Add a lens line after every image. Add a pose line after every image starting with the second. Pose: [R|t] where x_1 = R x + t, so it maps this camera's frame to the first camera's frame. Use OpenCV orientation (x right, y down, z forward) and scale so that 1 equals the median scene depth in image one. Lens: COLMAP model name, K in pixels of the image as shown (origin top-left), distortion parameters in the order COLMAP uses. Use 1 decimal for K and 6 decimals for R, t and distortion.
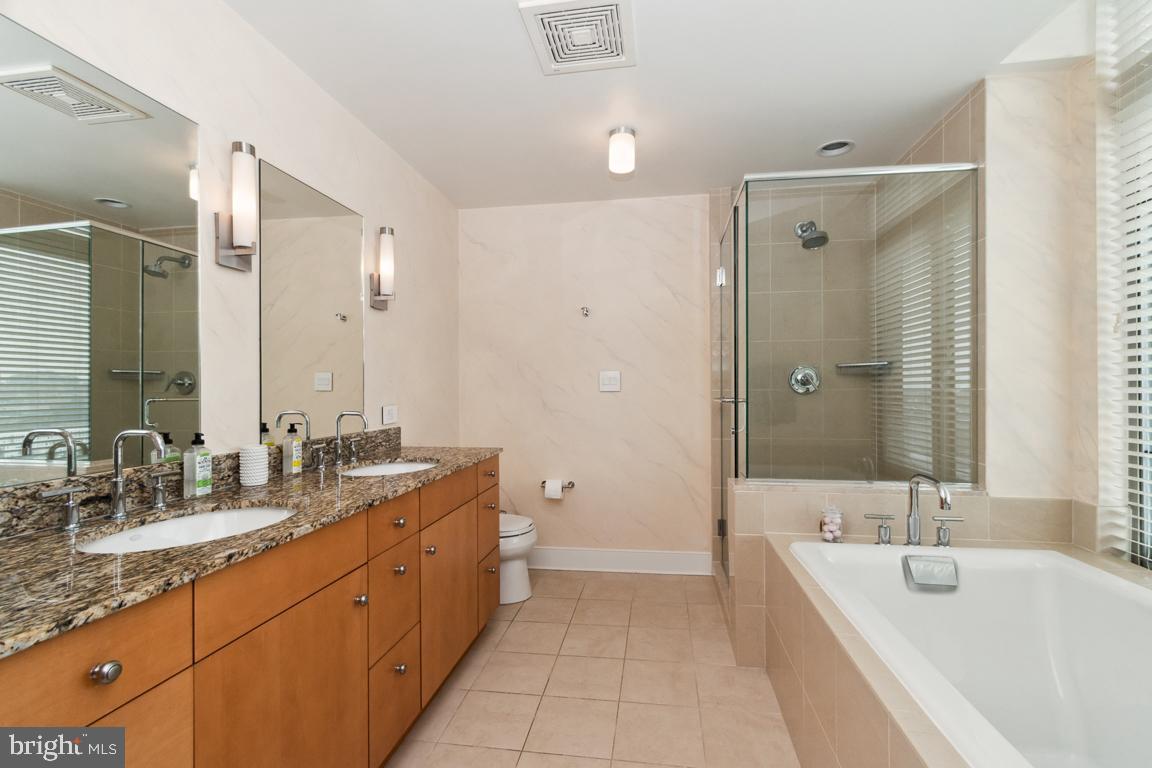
lens RADIAL K [[521.4, 0, 577.4], [0, 521.4, 360.5], [0, 0, 1]] dist [-0.001355, -0.000415]
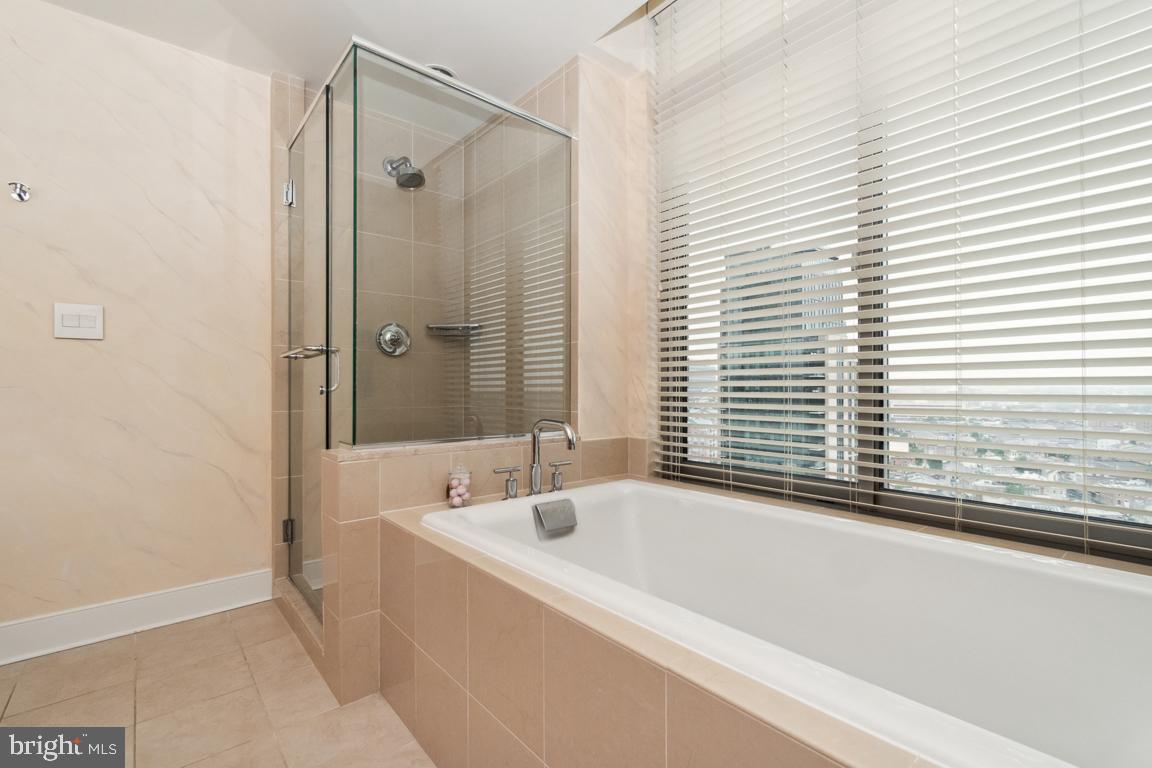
lens RADIAL K [[522.4, 0, 576.0], [0, 522.4, 384.0], [0, 0, 1]] dist [0.002570, 0.000230]
pose [[0.646042, 0.009639, 0.763241, -0.033750], [-0.033361, 0.999321, 0.015617, 0.116737], [-0.762573, -0.035552, 0.645925, 0.288201]]
